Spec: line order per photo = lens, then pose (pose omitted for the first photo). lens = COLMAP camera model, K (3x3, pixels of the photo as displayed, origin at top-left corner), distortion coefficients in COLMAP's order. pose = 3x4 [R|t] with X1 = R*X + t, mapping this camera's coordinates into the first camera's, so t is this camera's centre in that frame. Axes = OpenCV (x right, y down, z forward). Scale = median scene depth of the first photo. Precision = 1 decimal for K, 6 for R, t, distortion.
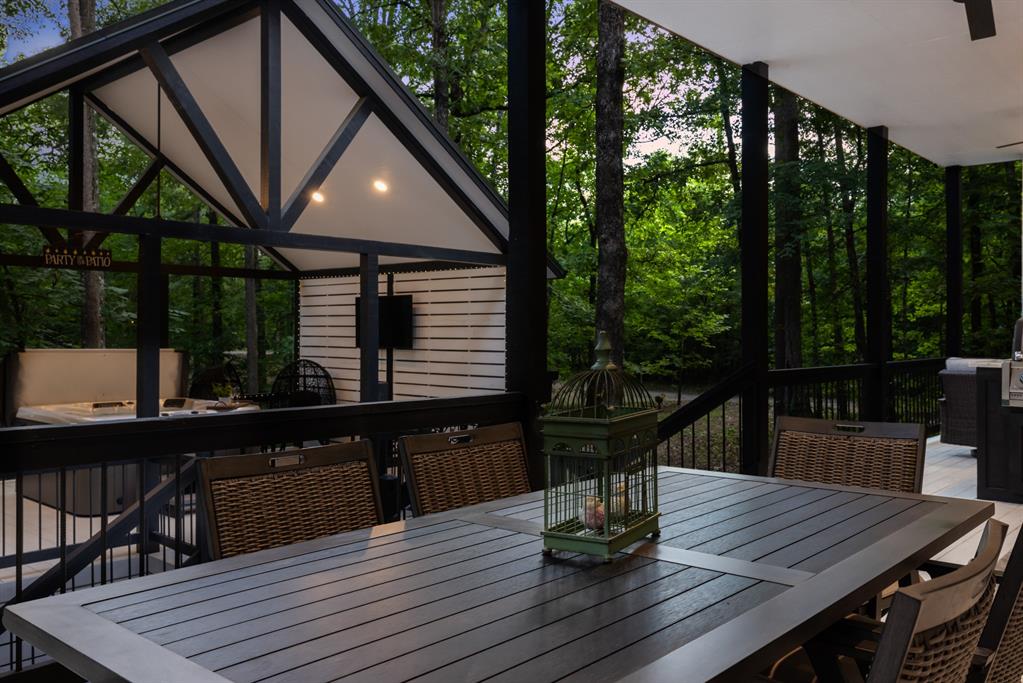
lens RADIAL K [[863.1, 0, 511.5], [0, 863.1, 341.5], [0, 0, 1]] dist [-0.008102, -0.002631]
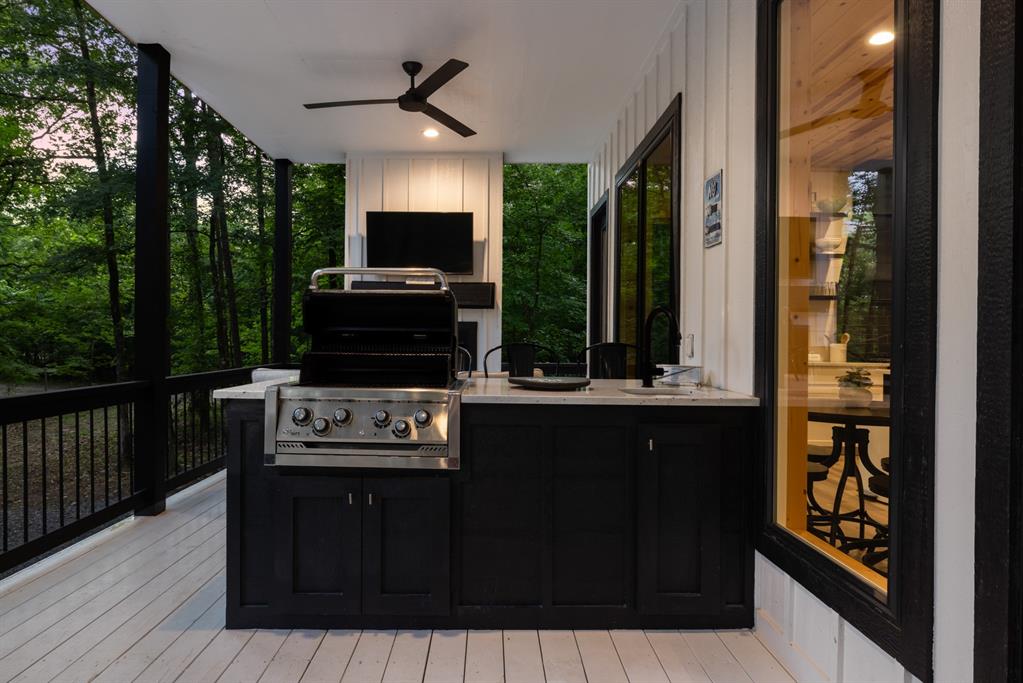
lens RADIAL K [[612.9, 0, 511.5], [0, 612.9, 341.5], [0, 0, 1]] dist [-0.000582, -0.000207]
pose [[0.732447, 0.002288, 0.680820, 0.061904], [-0.000334, 0.999995, -0.003001, -0.001066], [-0.680824, 0.001970, 0.732445, 0.088041]]
